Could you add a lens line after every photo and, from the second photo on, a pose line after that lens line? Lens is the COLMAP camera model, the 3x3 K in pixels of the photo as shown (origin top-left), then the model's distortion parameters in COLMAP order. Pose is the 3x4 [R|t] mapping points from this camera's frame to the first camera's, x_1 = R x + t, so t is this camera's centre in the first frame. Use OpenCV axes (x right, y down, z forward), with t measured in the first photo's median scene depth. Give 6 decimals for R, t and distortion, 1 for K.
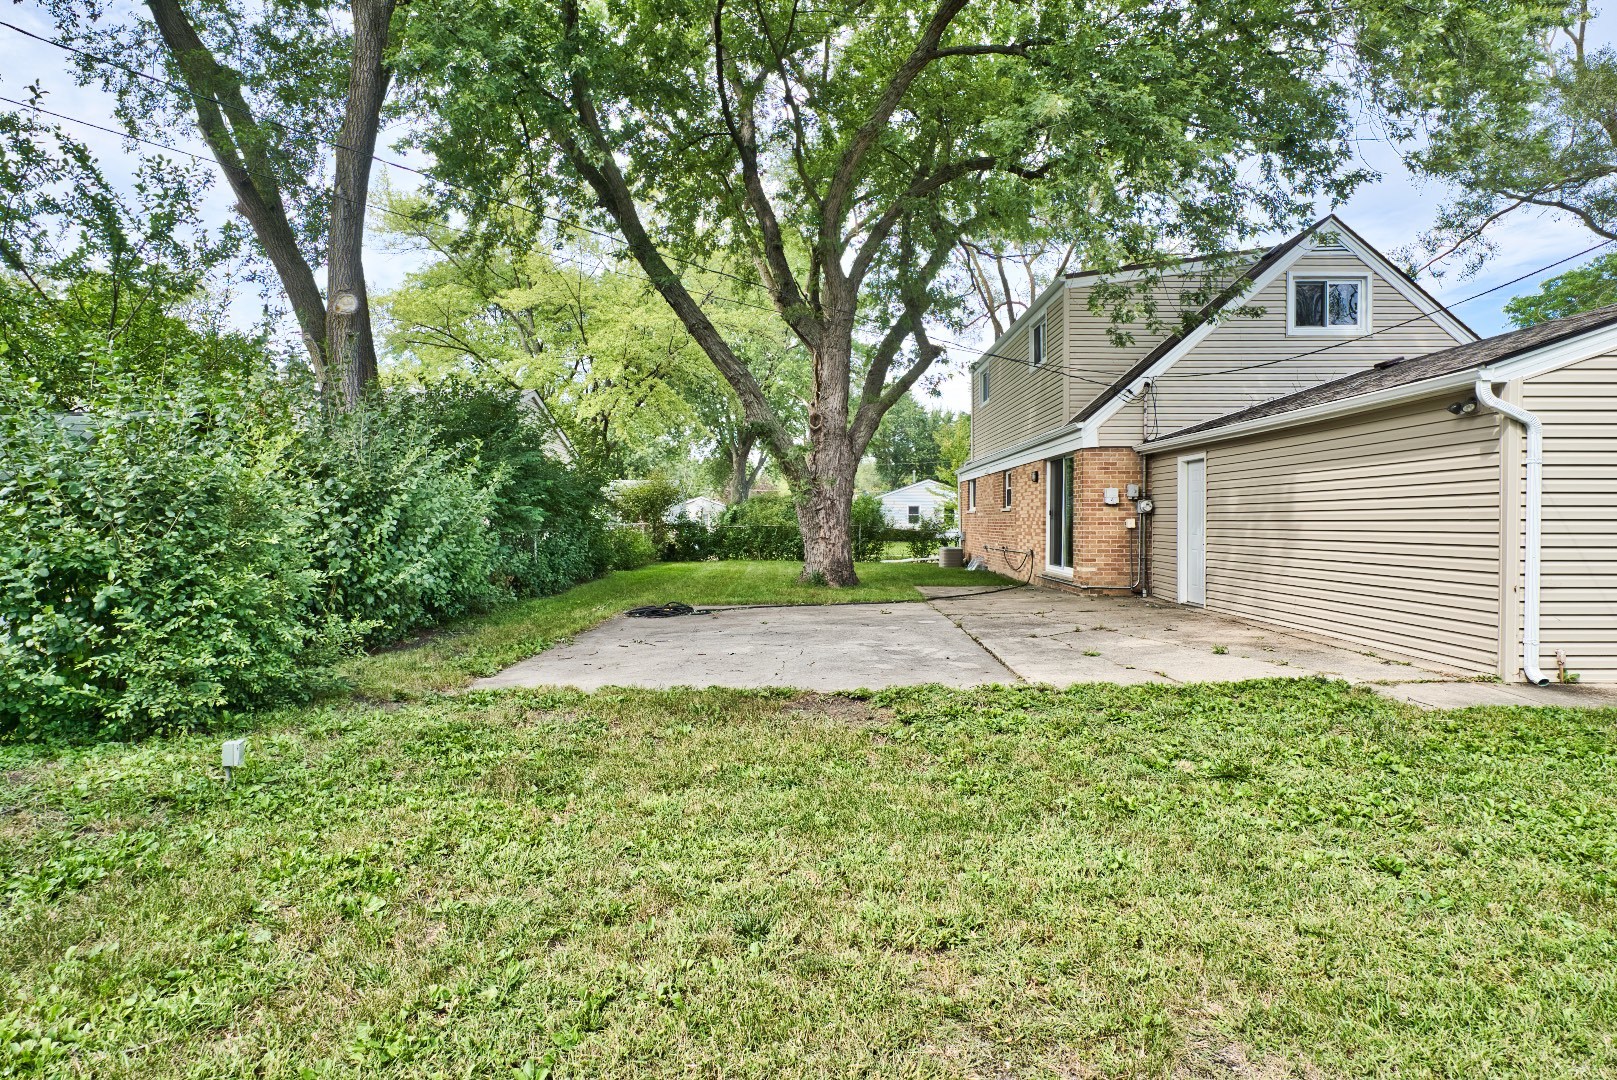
lens RADIAL K [[834.1, 0, 817.6], [0, 834.1, 539.2], [0, 0, 1]] dist [-0.014369, 0.006697]
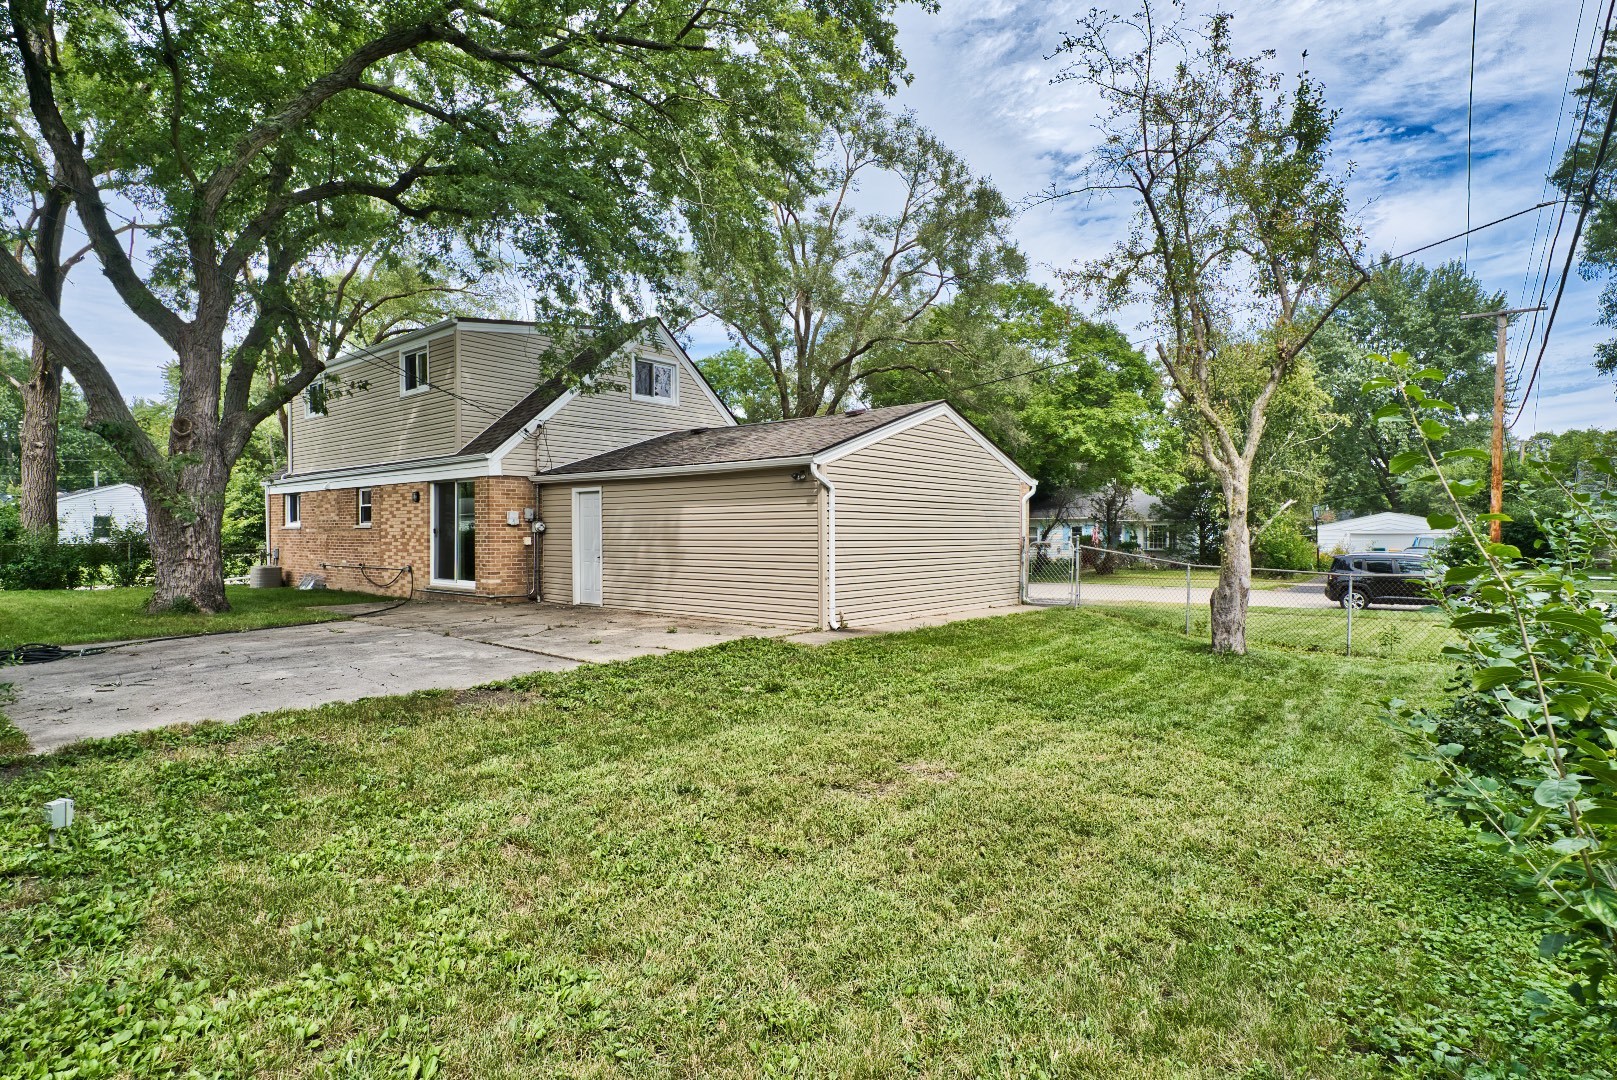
lens RADIAL K [[834.1, 0, 796.8], [0, 834.1, 537.9], [0, 0, 1]] dist [-0.014369, 0.006697]
pose [[0.641902, -0.002841, 0.766782, -0.292908], [0.015549, 0.999836, -0.009312, -0.006338], [-0.766629, 0.017900, 0.641840, -0.062229]]
